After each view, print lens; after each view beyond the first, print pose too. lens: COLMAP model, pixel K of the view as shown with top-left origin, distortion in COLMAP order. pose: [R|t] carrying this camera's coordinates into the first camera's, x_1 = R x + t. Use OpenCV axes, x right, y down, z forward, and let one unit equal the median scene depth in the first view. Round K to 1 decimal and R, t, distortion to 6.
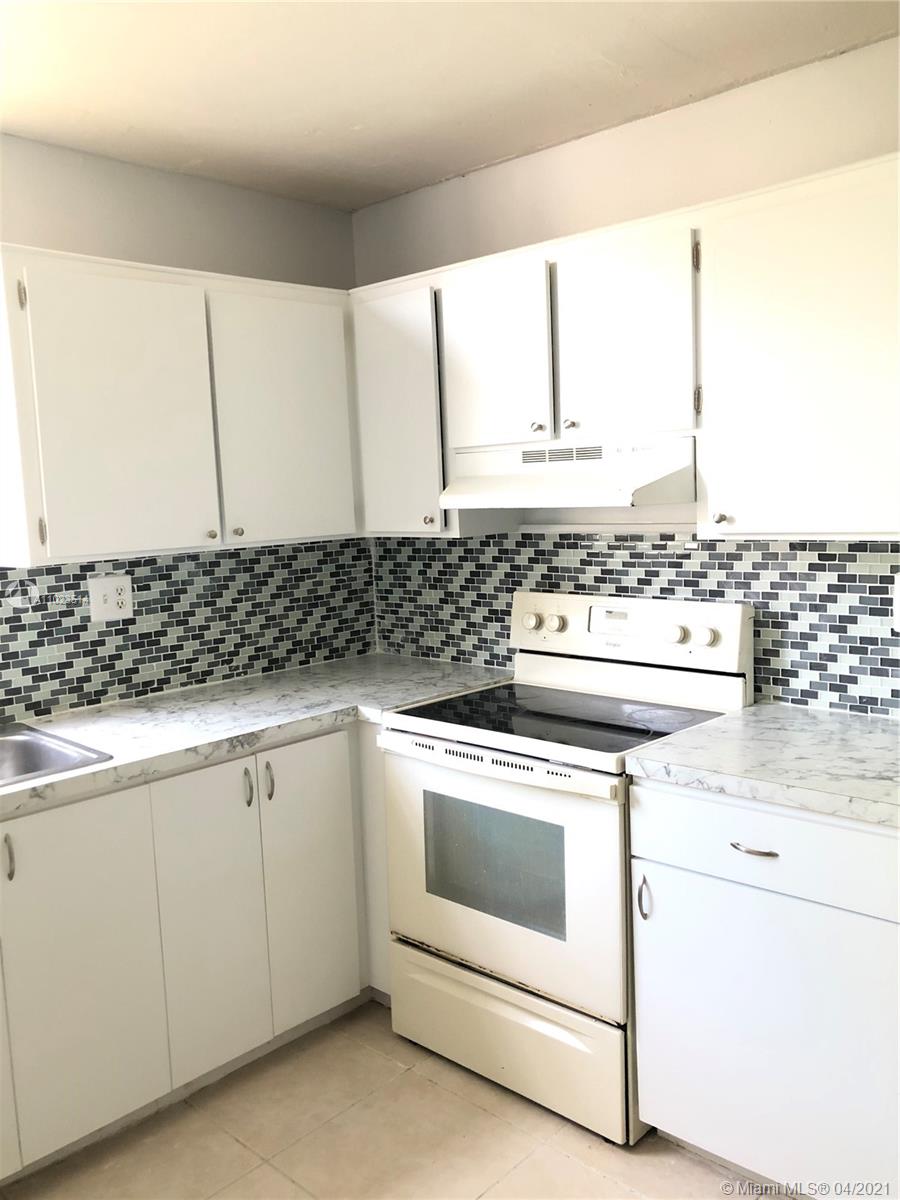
lens RADIAL K [[986.4, 0, 448.2], [0, 986.4, 603.8], [0, 0, 1]] dist [0.019530, -0.061978]
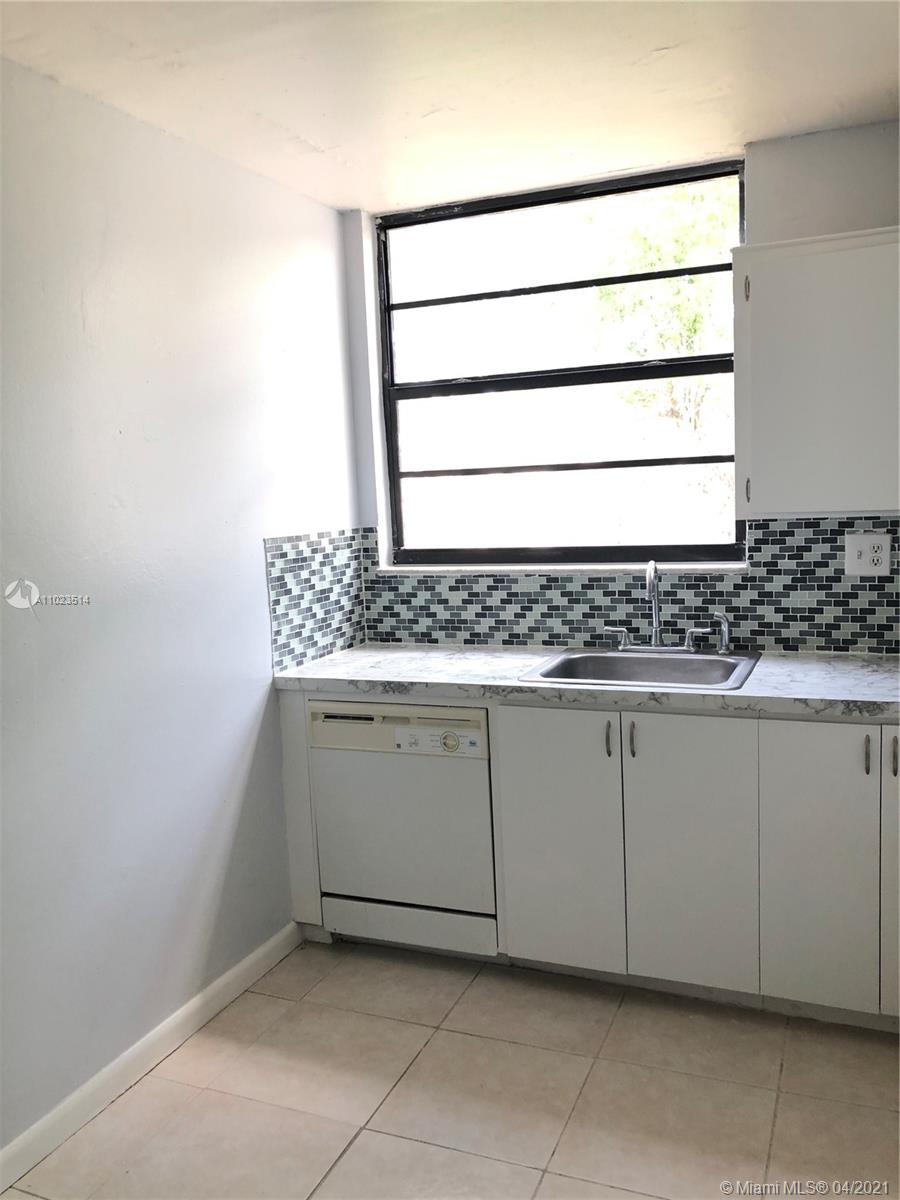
lens RADIAL K [[986.4, 0, 444.0], [0, 986.4, 602.4], [0, 0, 1]] dist [0.019530, -0.061978]
pose [[0.342050, 0.141079, -0.929031, 0.502075], [-0.080381, 0.989435, 0.120657, -0.047464], [0.936237, 0.033406, 0.349777, 0.222848]]
